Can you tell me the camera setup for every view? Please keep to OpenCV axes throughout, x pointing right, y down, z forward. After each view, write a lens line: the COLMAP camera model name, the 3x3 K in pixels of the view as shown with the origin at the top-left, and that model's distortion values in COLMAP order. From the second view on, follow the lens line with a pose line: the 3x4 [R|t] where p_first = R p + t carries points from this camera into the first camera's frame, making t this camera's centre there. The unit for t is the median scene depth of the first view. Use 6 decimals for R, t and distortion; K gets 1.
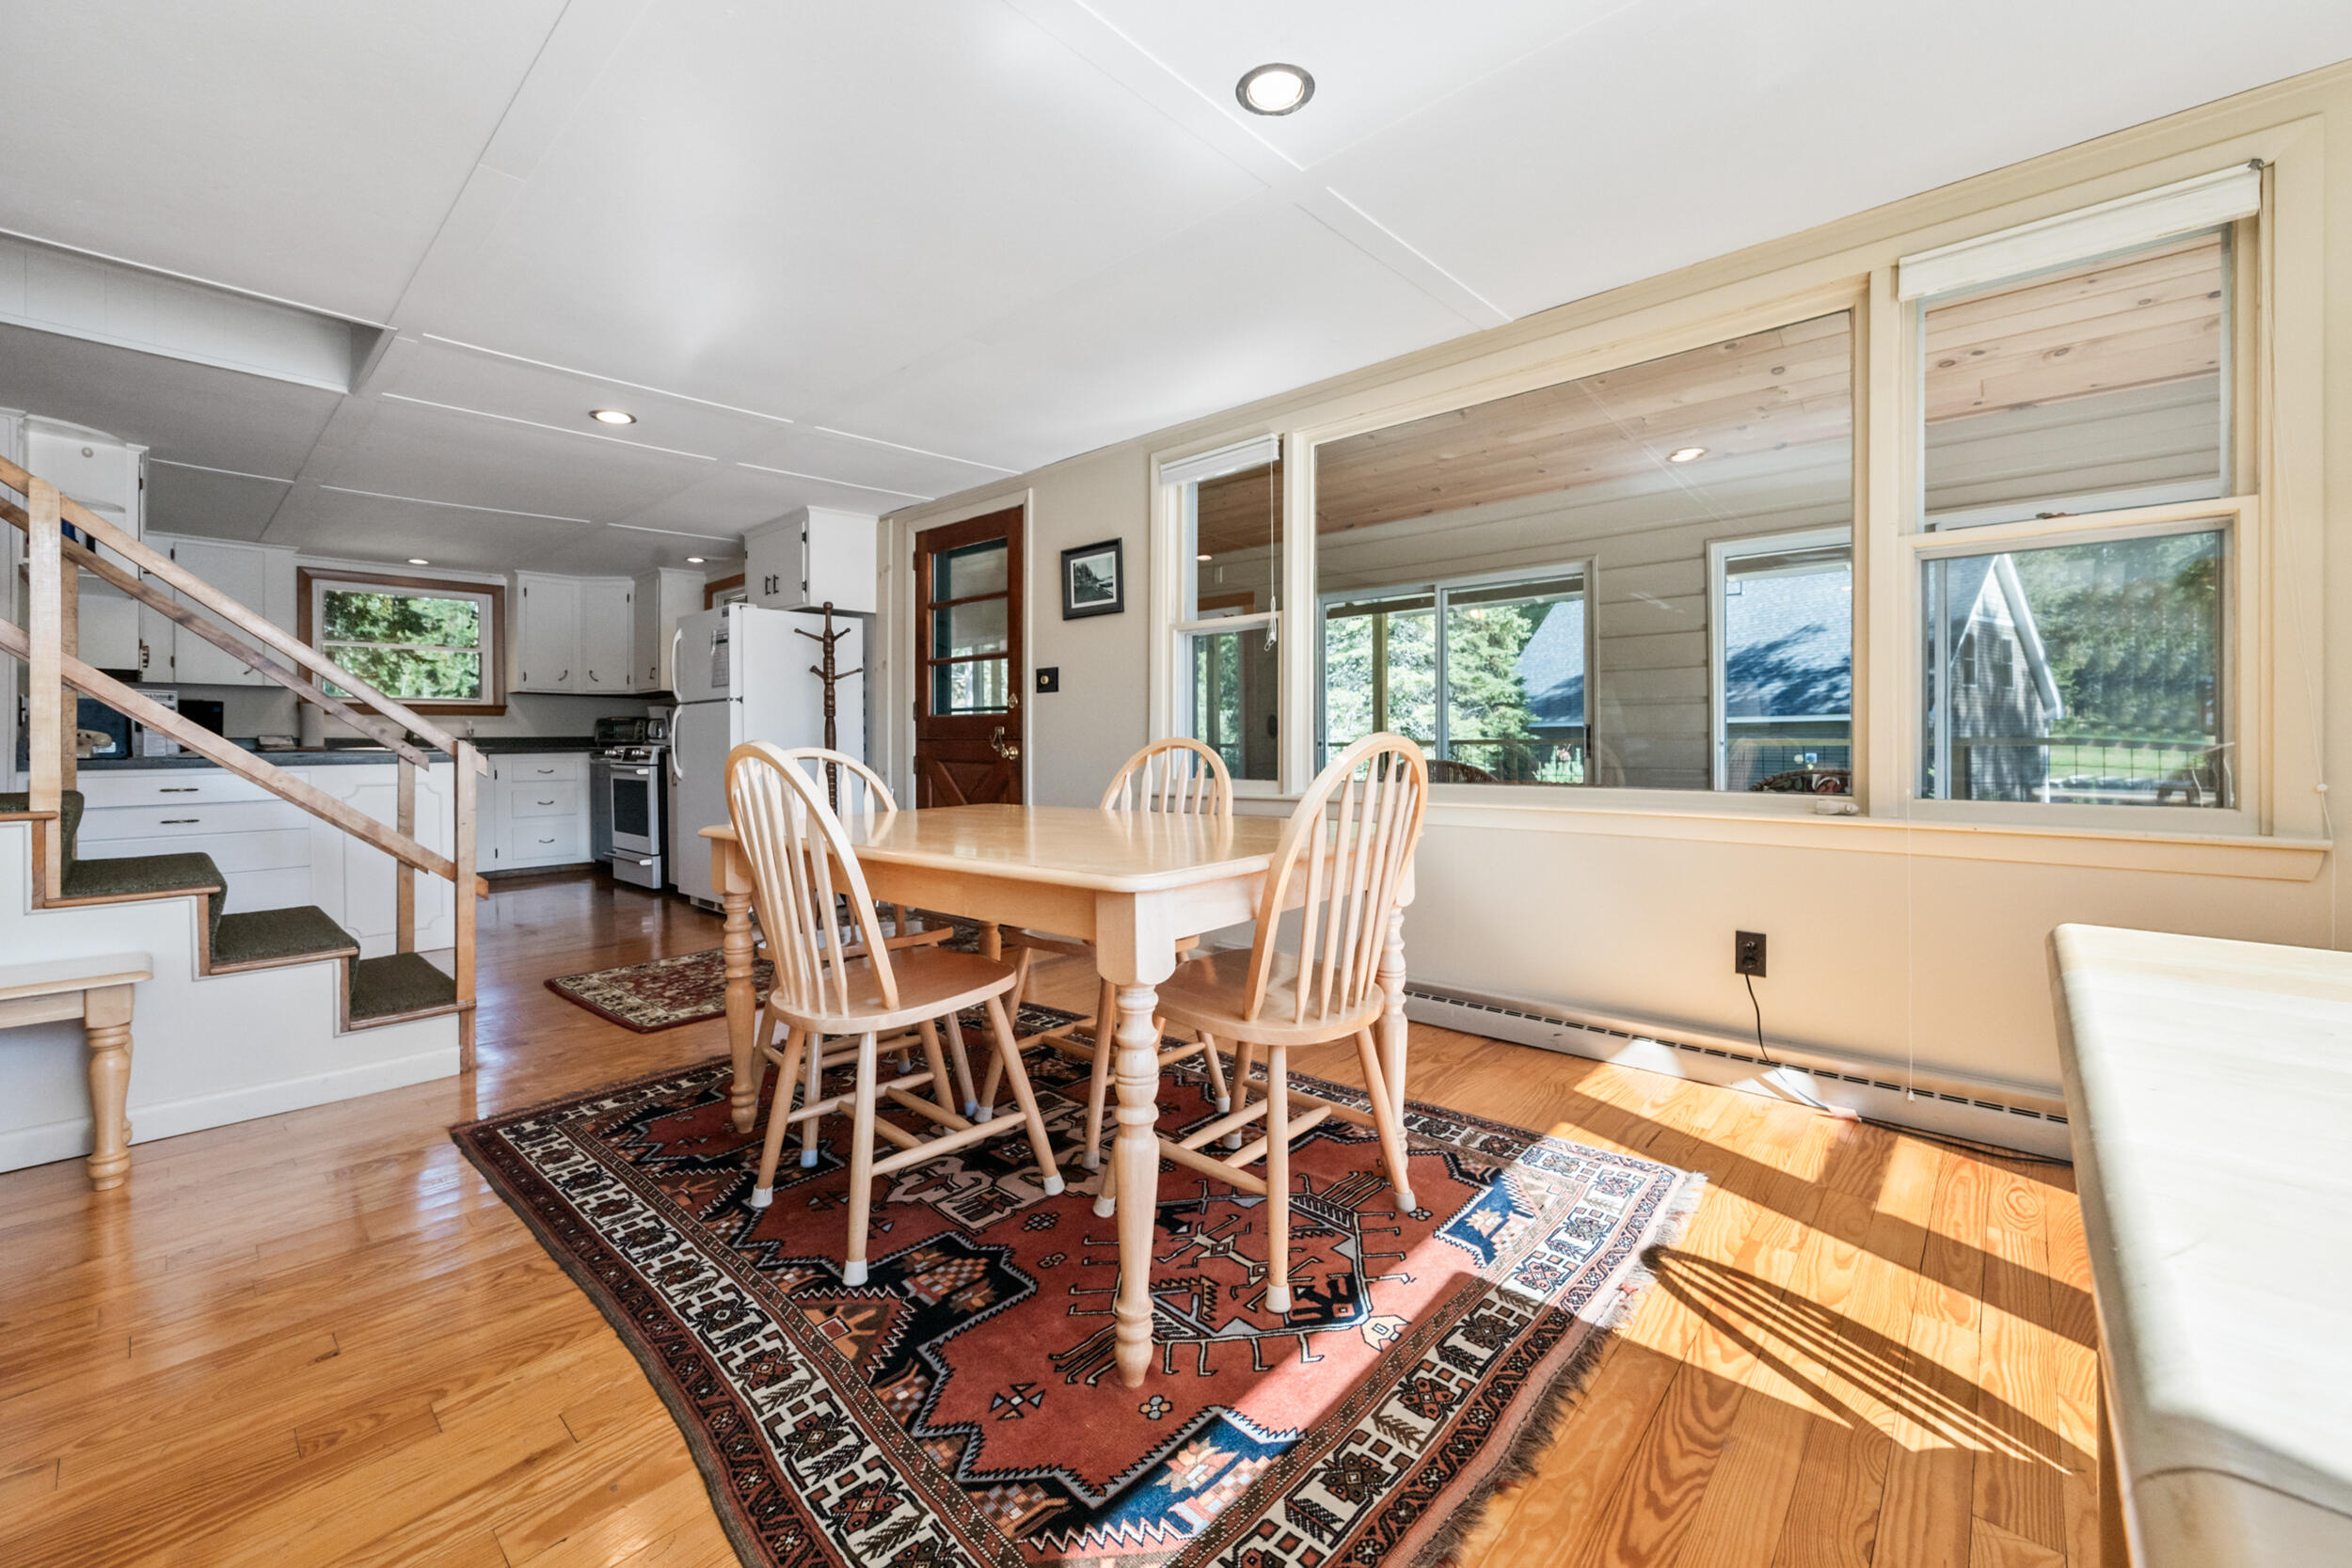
lens RADIAL K [[937.3, 0, 1180.2], [0, 937.3, 743.3], [0, 0, 1]] dist [0.000175, 0.000014]
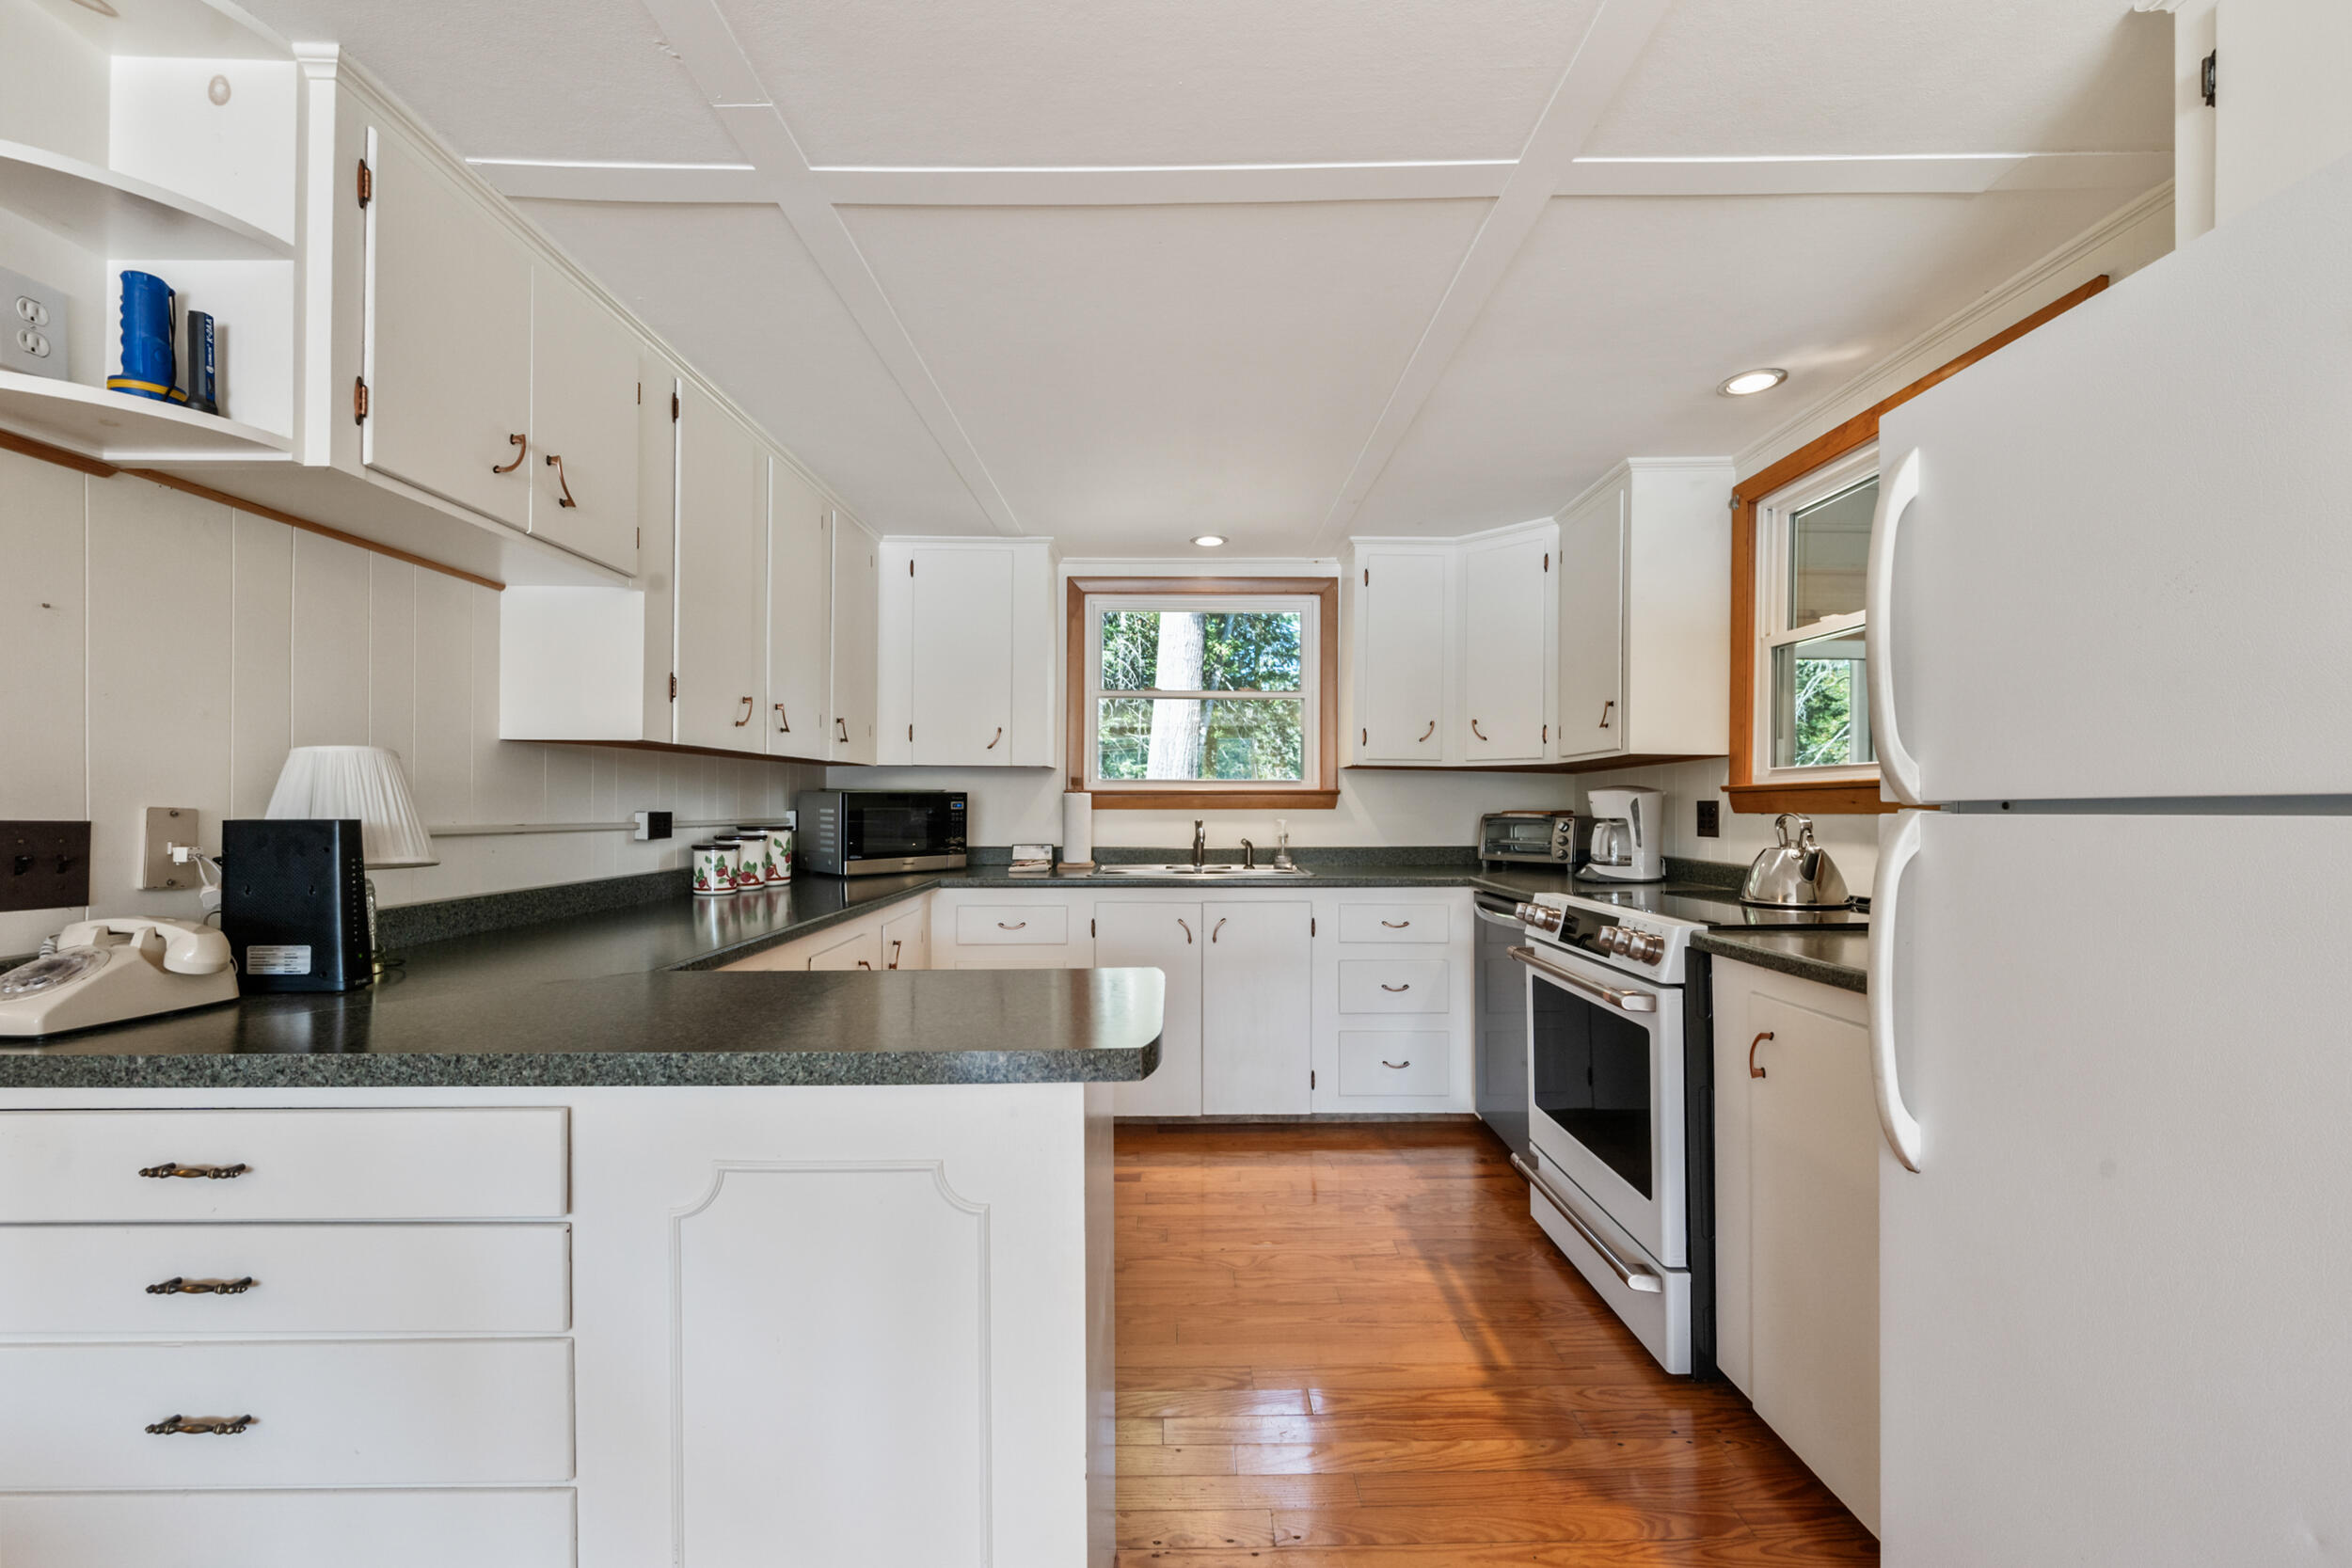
lens RADIAL K [[954.8, 0, 1180.8], [0, 954.8, 802.3], [0, 0, 1]] dist [-0.002063, -0.000418]
pose [[0.673994, 0.003417, -0.738729, -0.375555], [-0.009817, 0.999942, -0.004332, -0.030839], [0.738672, 0.010172, 0.673988, 0.567833]]
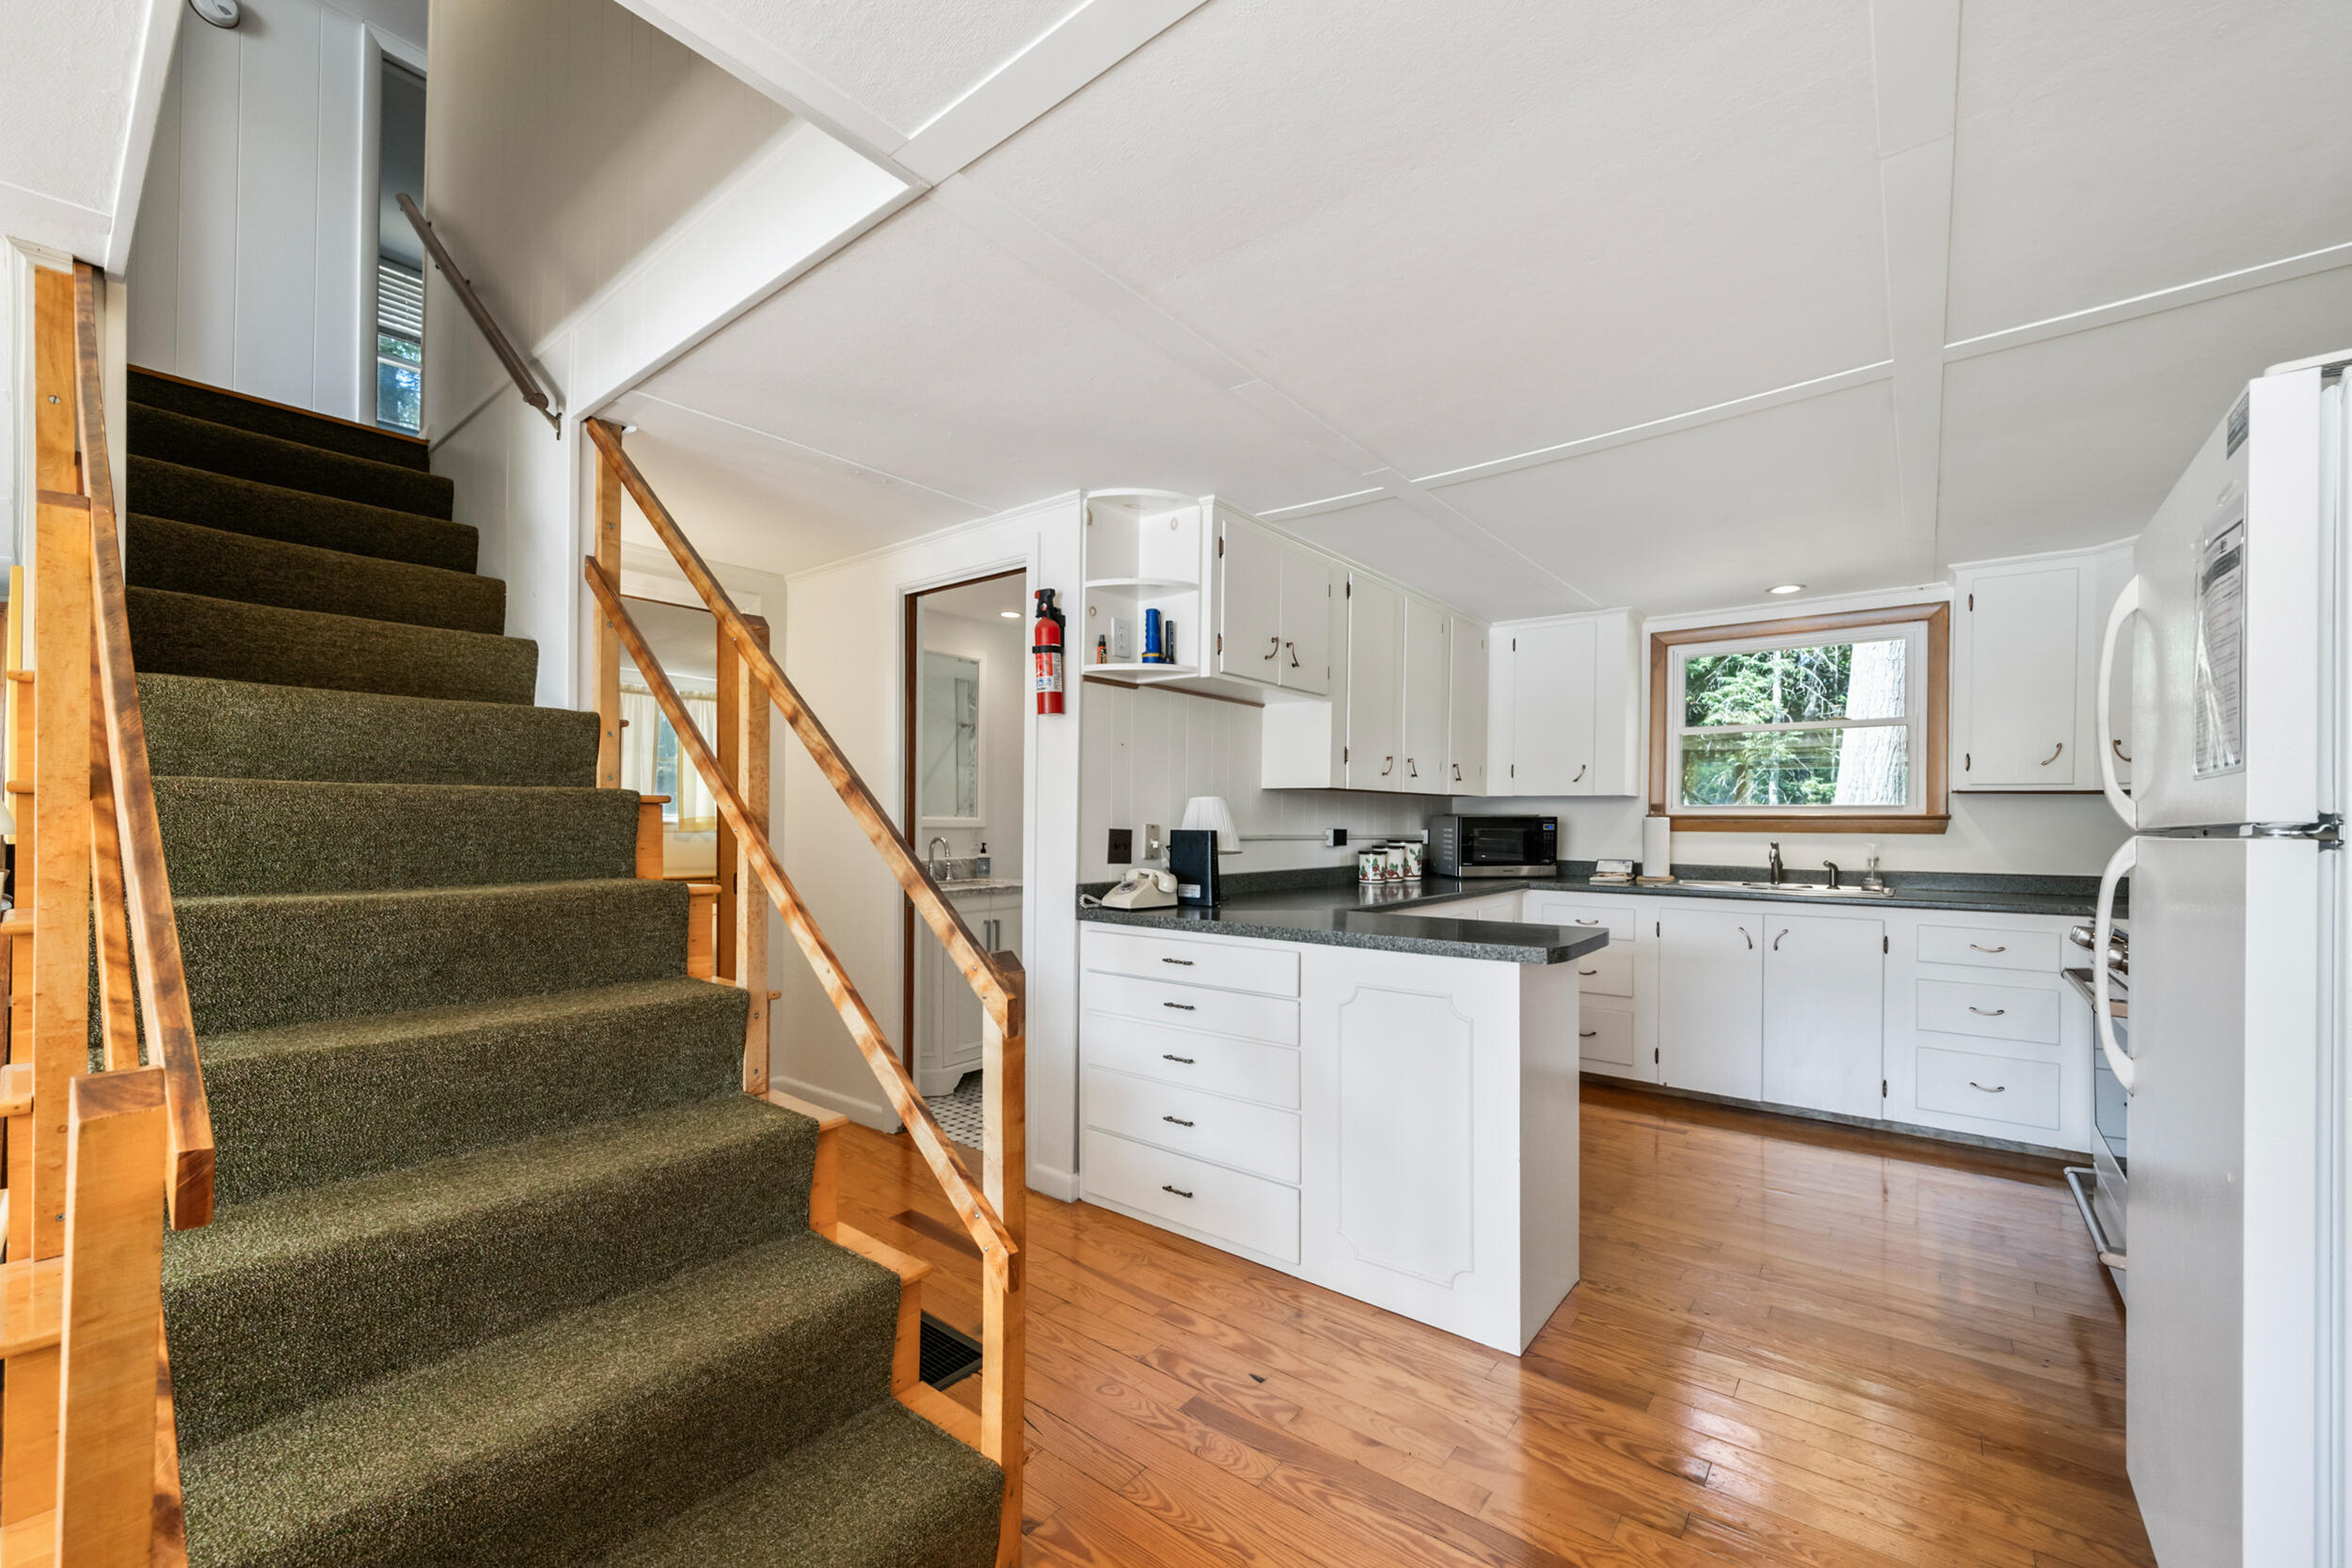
lens RADIAL K [[935.7, 0, 1179.1], [0, 935.7, 822.5], [0, 0, 1]] dist [-0.000270, 0.000039]
pose [[0.062084, 0.004466, -0.998061, -0.201886], [-0.016774, 0.999853, 0.003431, -0.031273], [0.997930, 0.016529, 0.062149, 0.530068]]
